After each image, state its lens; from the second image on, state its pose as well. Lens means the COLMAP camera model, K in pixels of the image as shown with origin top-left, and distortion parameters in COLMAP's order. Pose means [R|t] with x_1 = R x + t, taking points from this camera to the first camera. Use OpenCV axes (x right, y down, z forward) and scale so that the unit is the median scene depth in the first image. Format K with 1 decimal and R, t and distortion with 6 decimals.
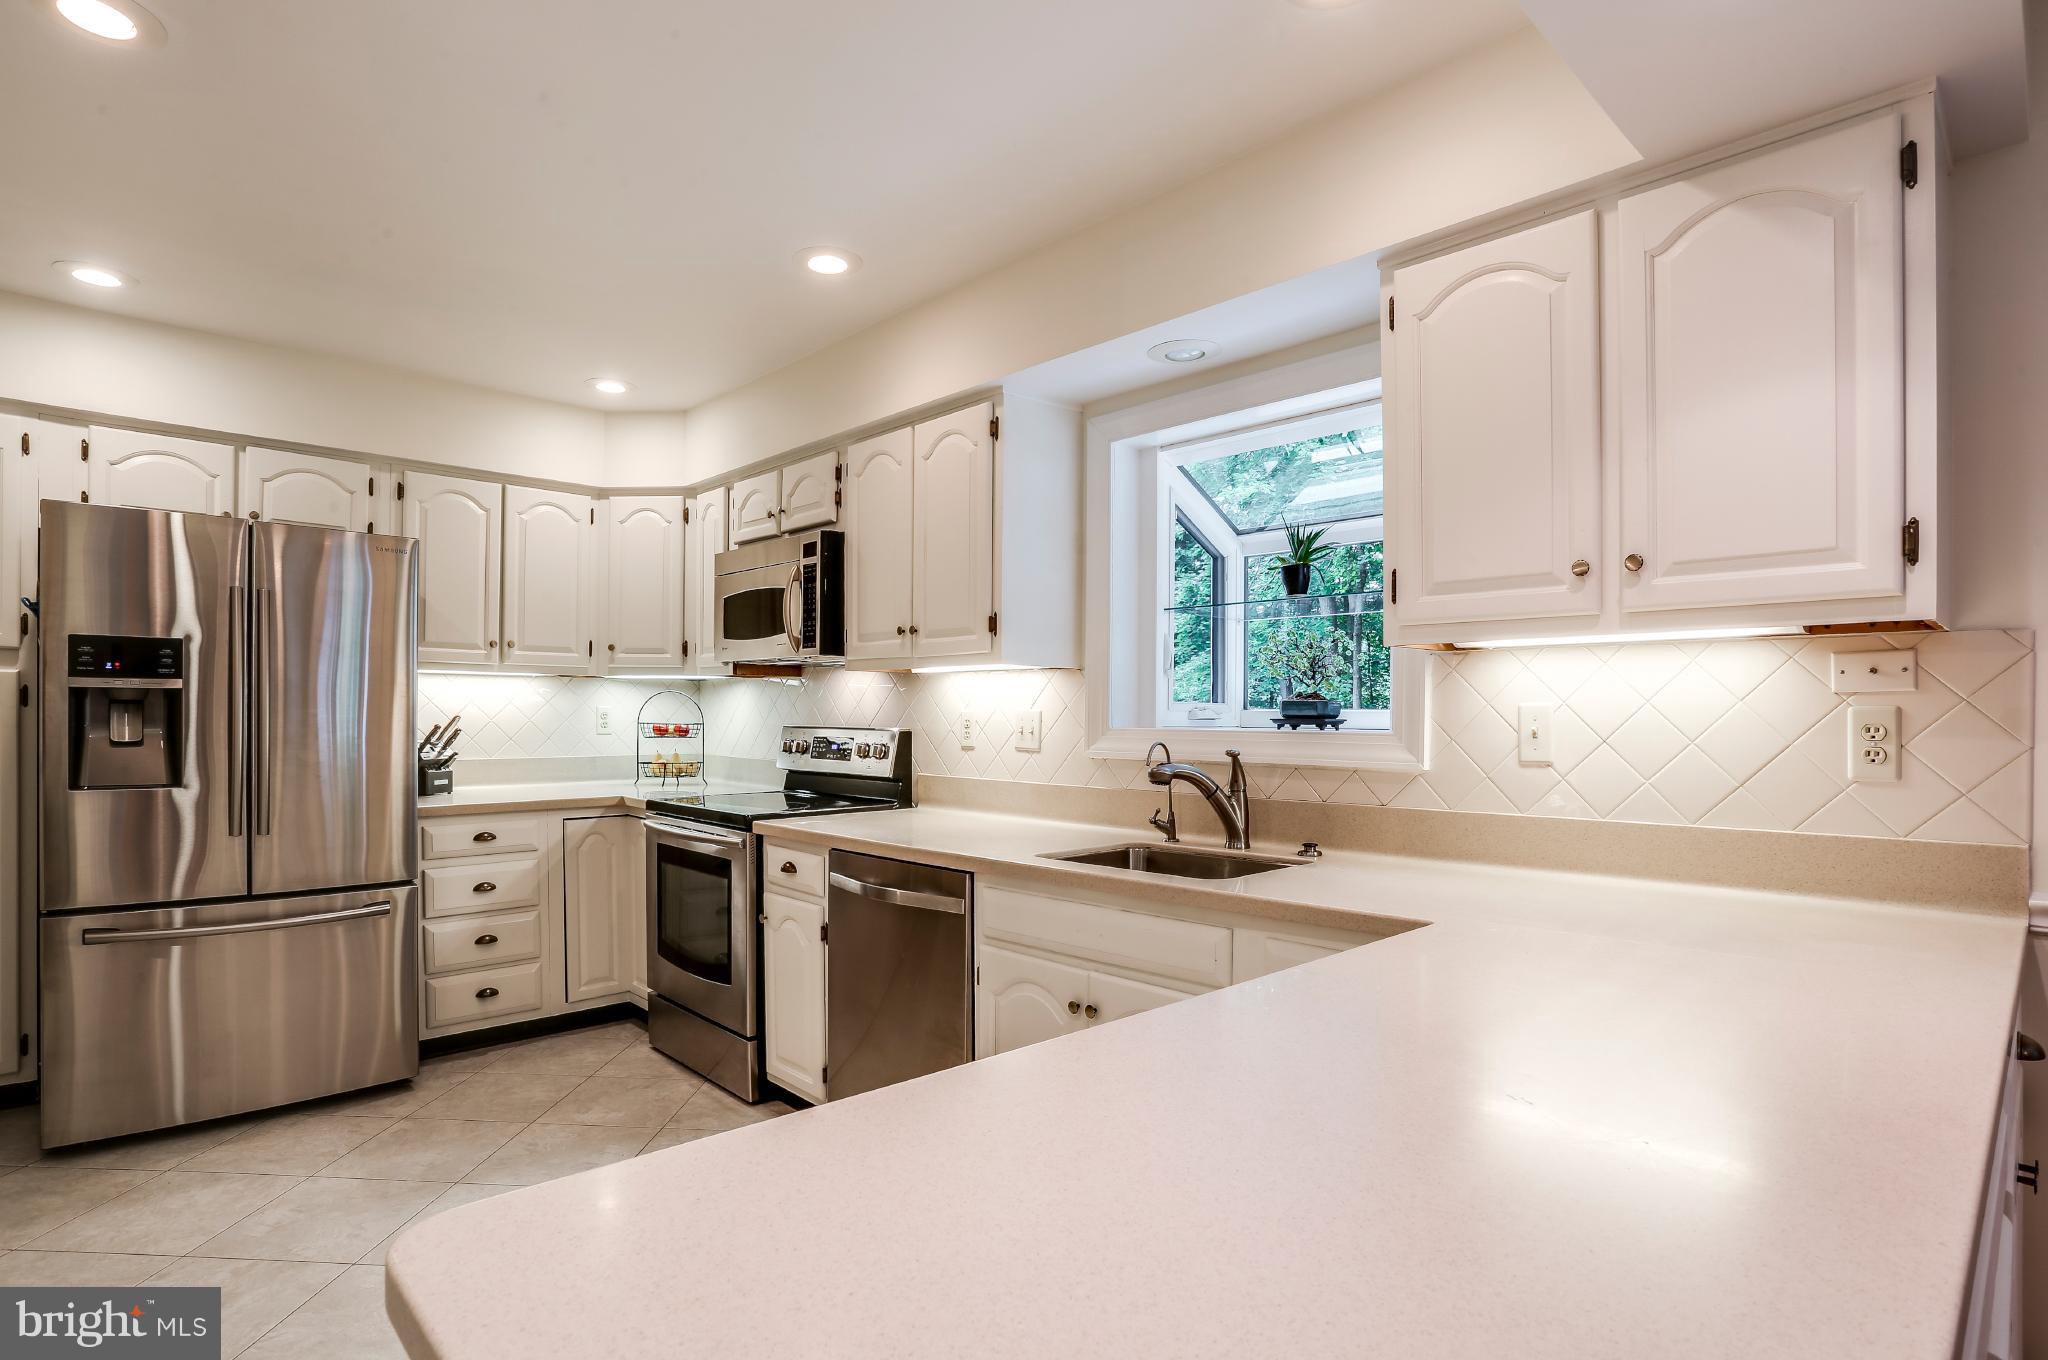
lens RADIAL K [[1020.9, 0, 1031.4], [0, 1020.9, 715.6], [0, 0, 1]] dist [-0.038039, 0.005223]
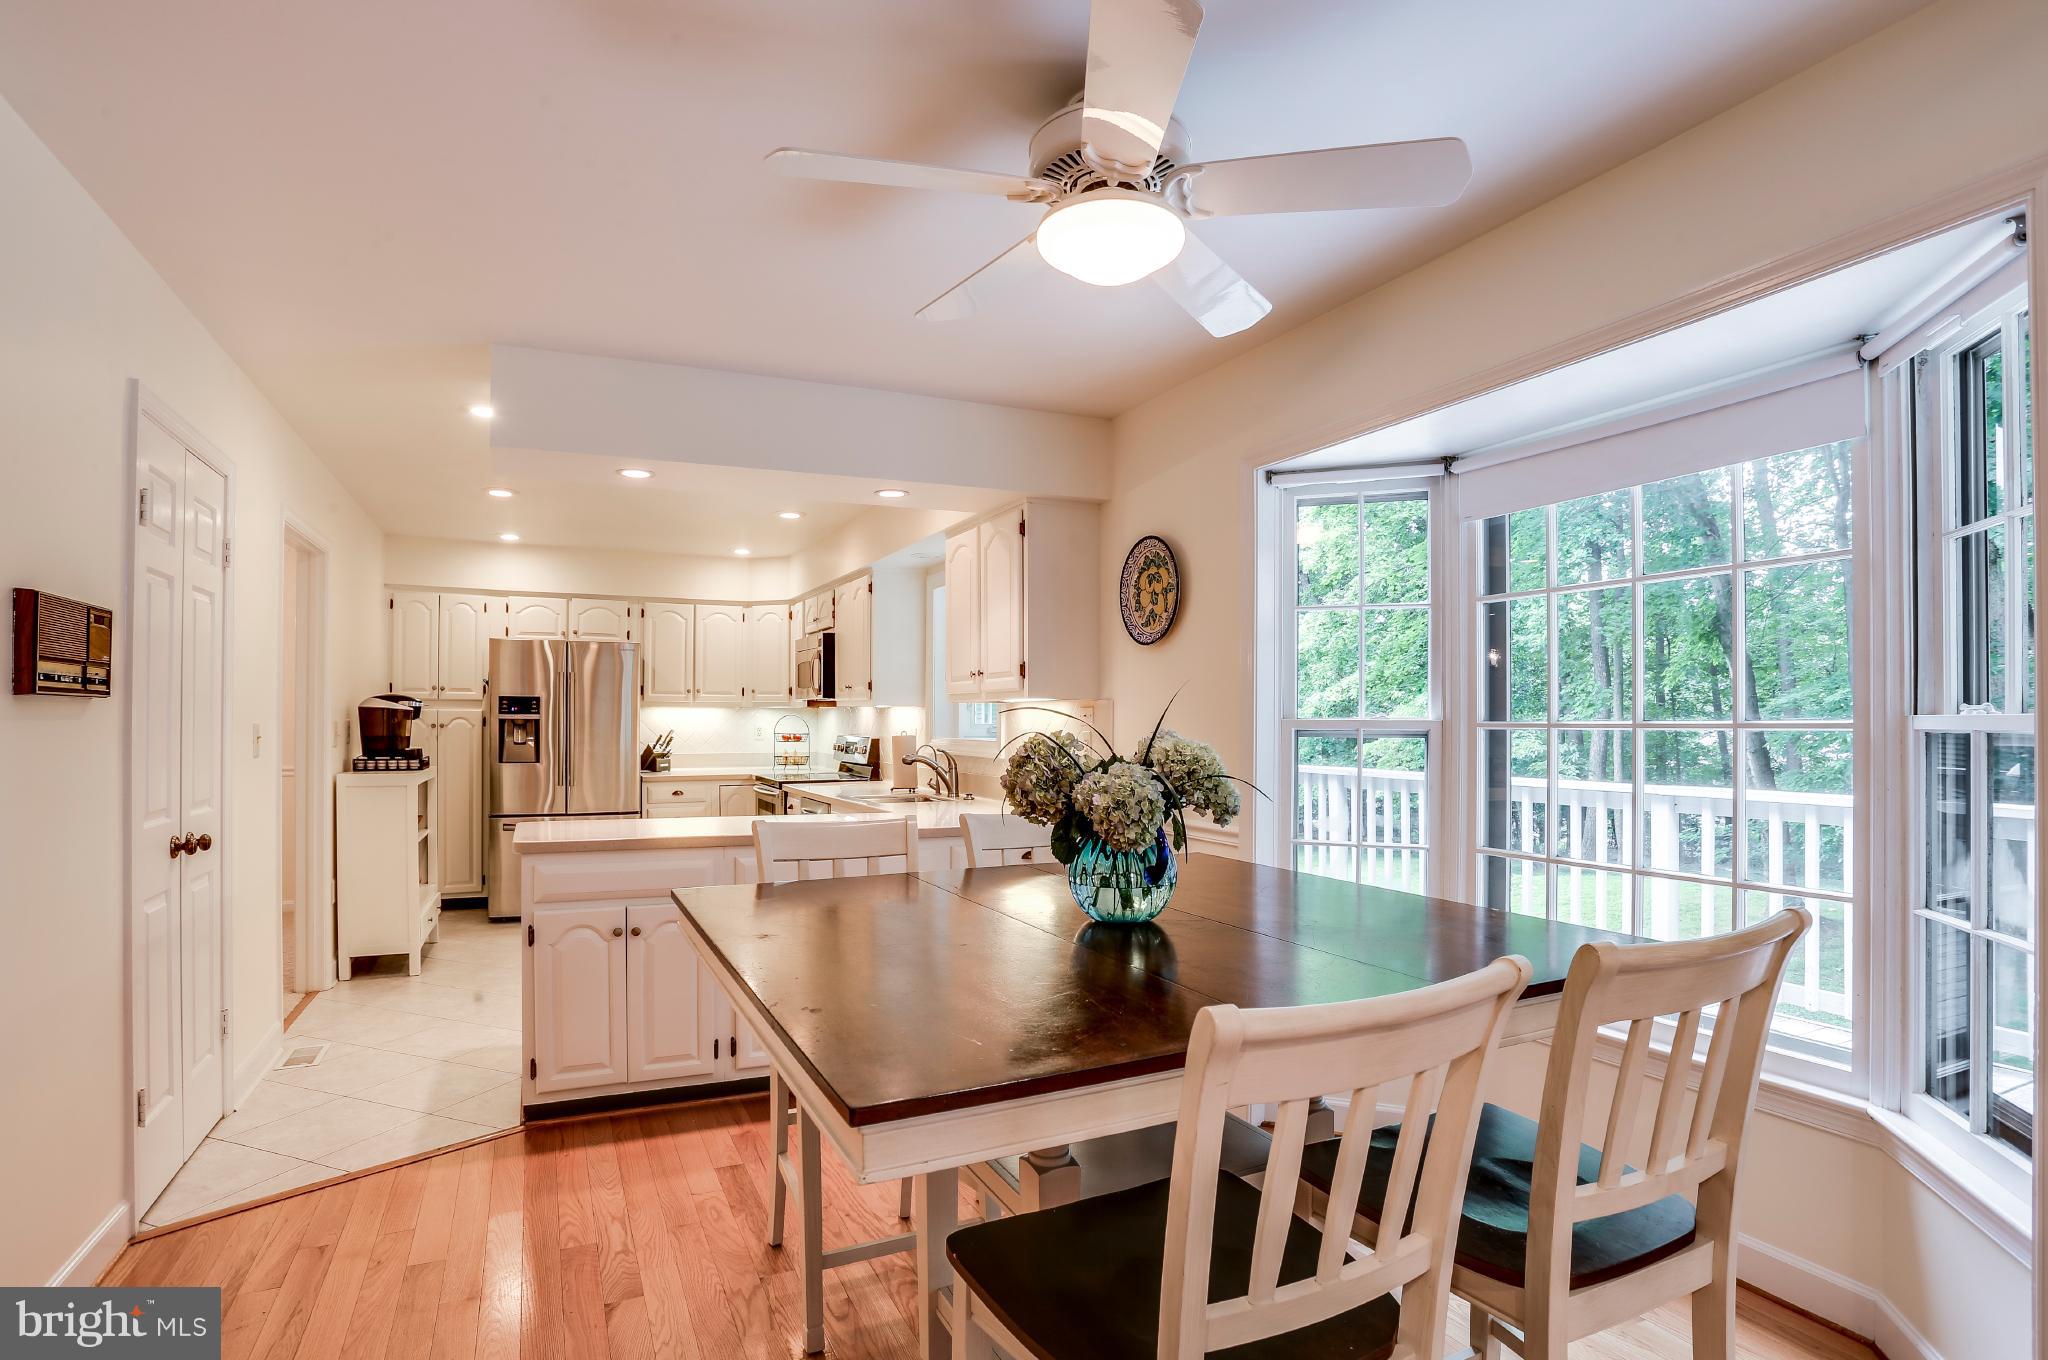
lens RADIAL K [[1020.9, 0, 998.6], [0, 1020.9, 714.1], [0, 0, 1]] dist [-0.038039, 0.005223]
pose [[0.946264, -0.003164, -0.323380, 0.736637], [0.000494, 0.999965, -0.008337, -0.014902], [0.323395, 0.007730, 0.946232, -0.708584]]
